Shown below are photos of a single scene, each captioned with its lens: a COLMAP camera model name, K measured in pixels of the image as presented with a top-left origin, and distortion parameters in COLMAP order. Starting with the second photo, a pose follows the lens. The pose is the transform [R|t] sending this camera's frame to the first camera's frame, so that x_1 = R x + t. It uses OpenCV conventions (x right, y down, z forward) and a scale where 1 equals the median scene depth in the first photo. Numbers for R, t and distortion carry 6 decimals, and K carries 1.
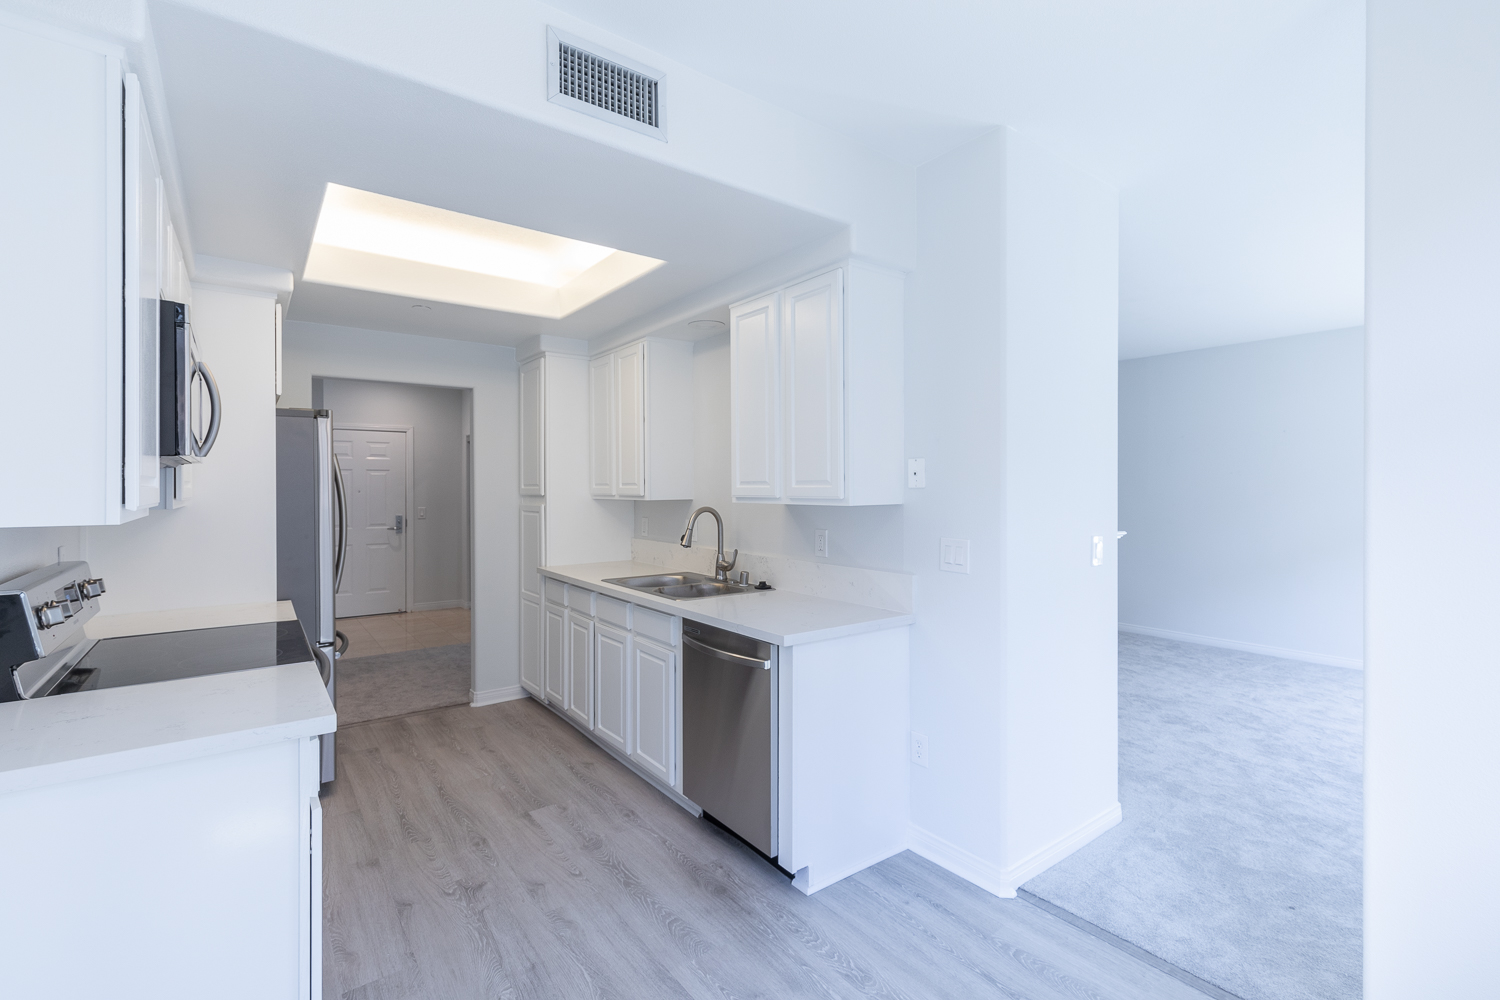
lens RADIAL K [[678.4, 0, 751.4], [0, 678.4, 485.3], [0, 0, 1]] dist [0.003005, 0.000140]
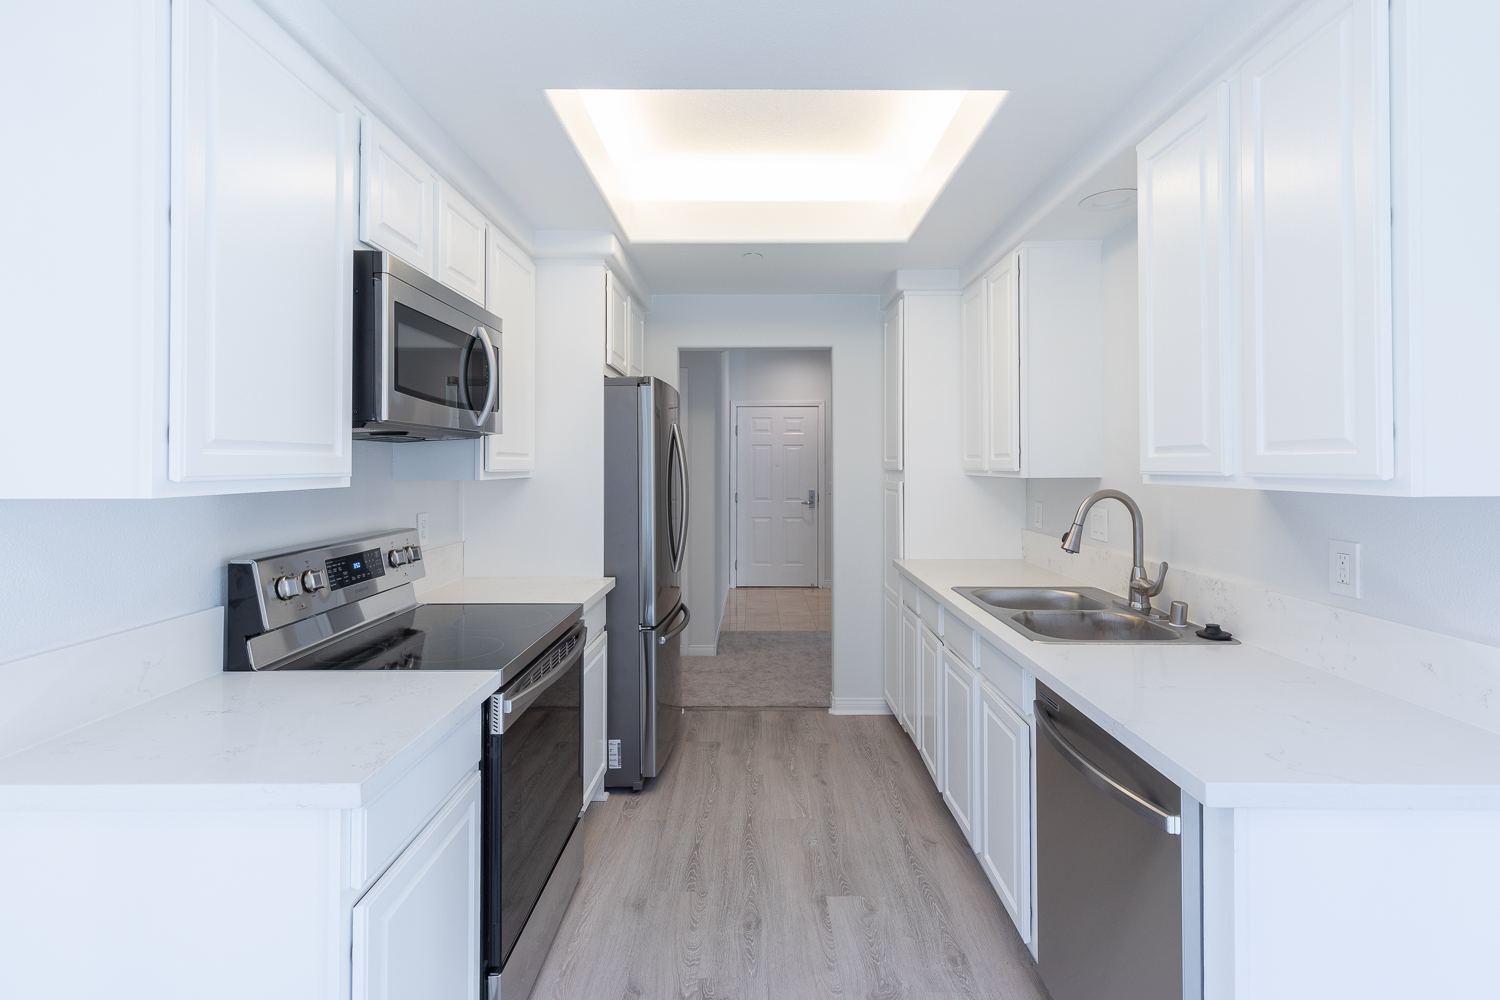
lens RADIAL K [[692.8, 0, 752.5], [0, 692.8, 457.2], [0, 0, 1]] dist [0.001732, -0.000352]
pose [[0.799750, -0.004749, -0.600314, 0.053534], [0.001173, 0.999979, -0.006348, 0.005544], [0.600331, 0.004372, 0.799739, 0.289870]]
